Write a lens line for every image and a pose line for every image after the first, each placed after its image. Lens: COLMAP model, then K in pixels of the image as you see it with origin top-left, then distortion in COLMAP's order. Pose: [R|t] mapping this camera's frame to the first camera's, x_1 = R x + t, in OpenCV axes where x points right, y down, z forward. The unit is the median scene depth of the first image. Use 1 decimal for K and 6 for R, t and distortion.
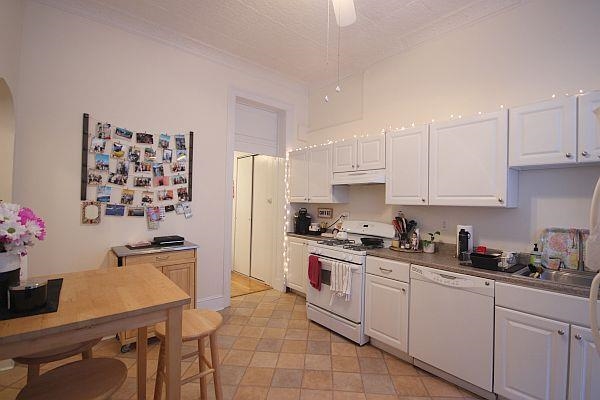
lens RADIAL K [[277.1, 0, 300.5], [0, 277.1, 198.6], [0, 0, 1]] dist [-0.003022, -0.002397]
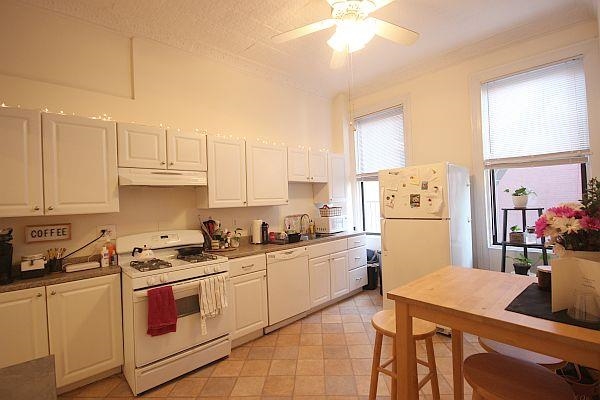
lens RADIAL K [[277.1, 0, 301.4], [0, 277.1, 198.5], [0, 0, 1]] dist [-0.003022, -0.002397]
pose [[-0.041881, 0.001169, 0.999122, -0.710227], [0.030467, 0.999536, 0.000108, -0.003760], [-0.998658, 0.030444, -0.041897, 0.736741]]
